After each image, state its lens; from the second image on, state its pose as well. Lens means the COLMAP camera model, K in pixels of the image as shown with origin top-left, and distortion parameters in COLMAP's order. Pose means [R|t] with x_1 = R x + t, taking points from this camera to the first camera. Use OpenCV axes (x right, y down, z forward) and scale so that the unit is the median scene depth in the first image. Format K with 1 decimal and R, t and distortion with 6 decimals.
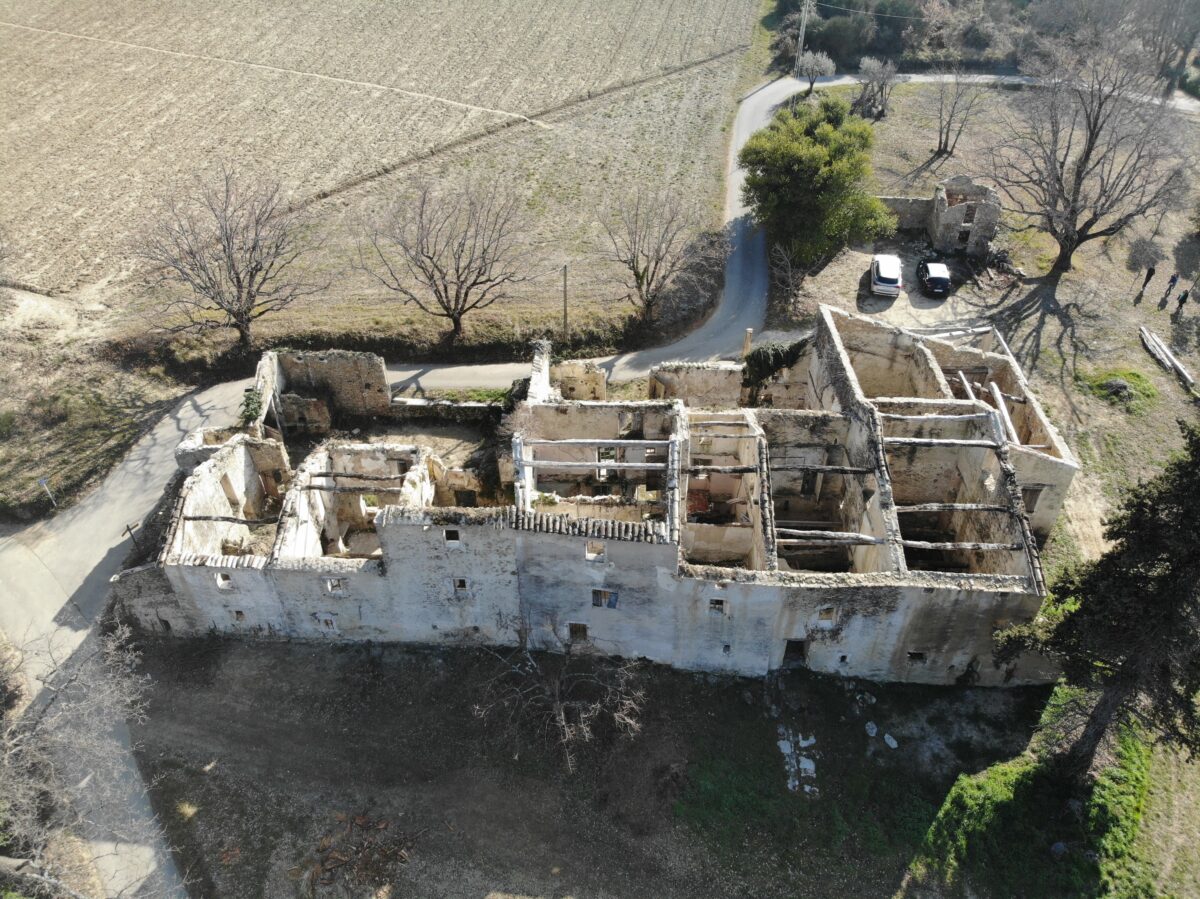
lens RADIAL K [[839.3, 0, 600.0], [0, 839.3, 449.5], [0, 0, 1]] dist [-0.011570, -0.003954]
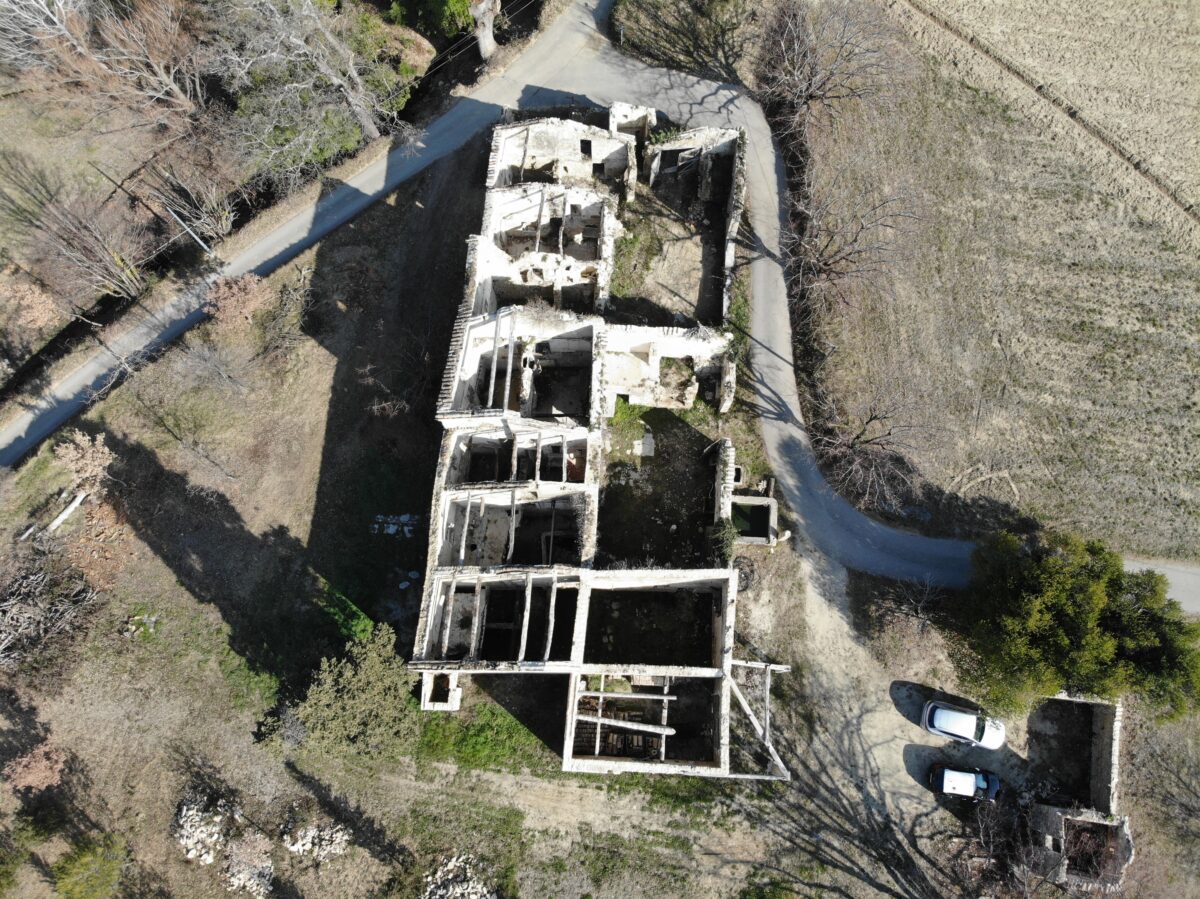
lens RADIAL K [[839.3, 0, 600.0], [0, 839.3, 449.5], [0, 0, 1]] dist [-0.011570, -0.003954]
pose [[-0.006202, 0.967404, -0.253163, 0.329221], [-0.663606, 0.185406, 0.724742, -0.721353], [0.748056, 0.172496, 0.640825, 0.153129]]
